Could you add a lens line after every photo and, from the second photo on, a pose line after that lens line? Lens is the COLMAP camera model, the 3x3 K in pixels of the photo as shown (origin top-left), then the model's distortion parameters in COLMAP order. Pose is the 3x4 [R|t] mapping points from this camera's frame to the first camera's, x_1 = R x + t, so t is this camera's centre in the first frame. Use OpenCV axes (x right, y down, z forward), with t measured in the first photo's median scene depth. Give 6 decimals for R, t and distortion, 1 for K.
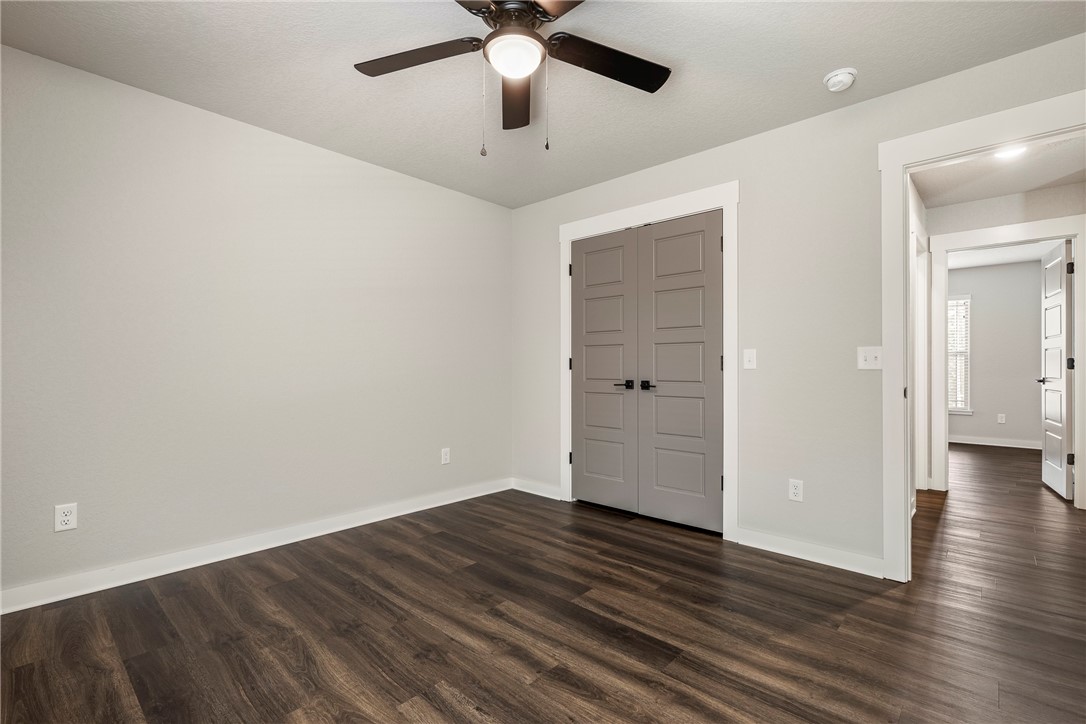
lens RADIAL K [[499.1, 0, 543.0], [0, 499.1, 362.0], [0, 0, 1]] dist [-0.001590, -0.000410]
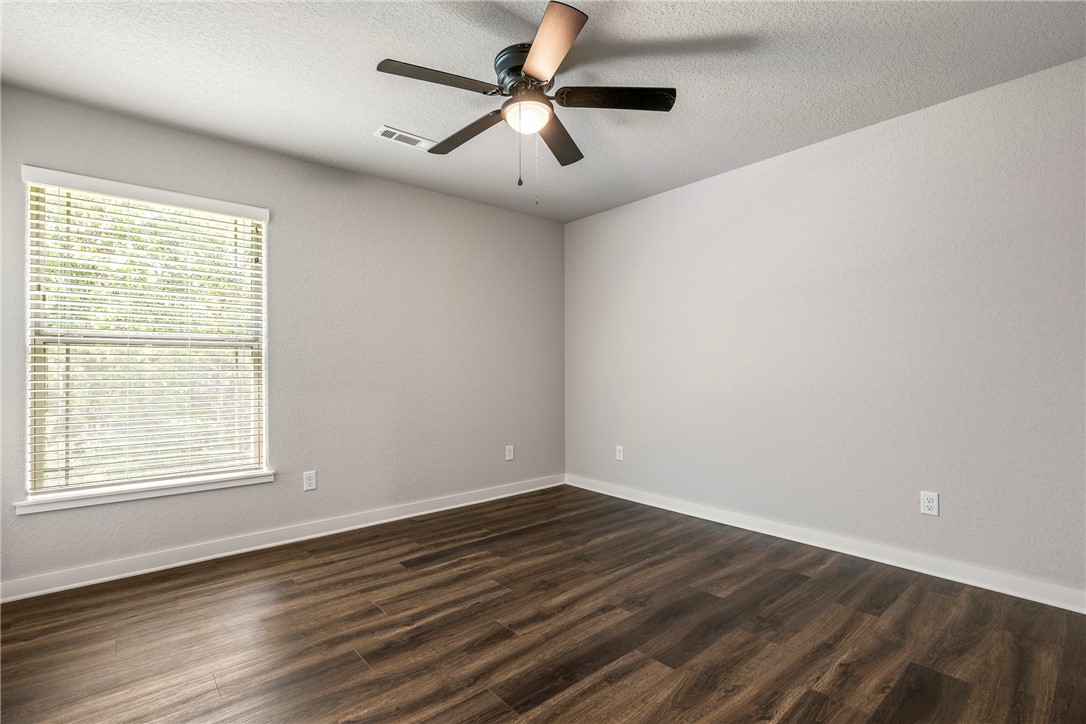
lens RADIAL K [[499.1, 0, 543.0], [0, 499.1, 362.0], [0, 0, 1]] dist [-0.001590, -0.000410]
pose [[-0.114298, -0.014429, -0.993342, 0.921122], [0.011645, 0.999806, -0.015863, -0.000877], [0.993378, -0.013380, -0.114108, 0.940460]]
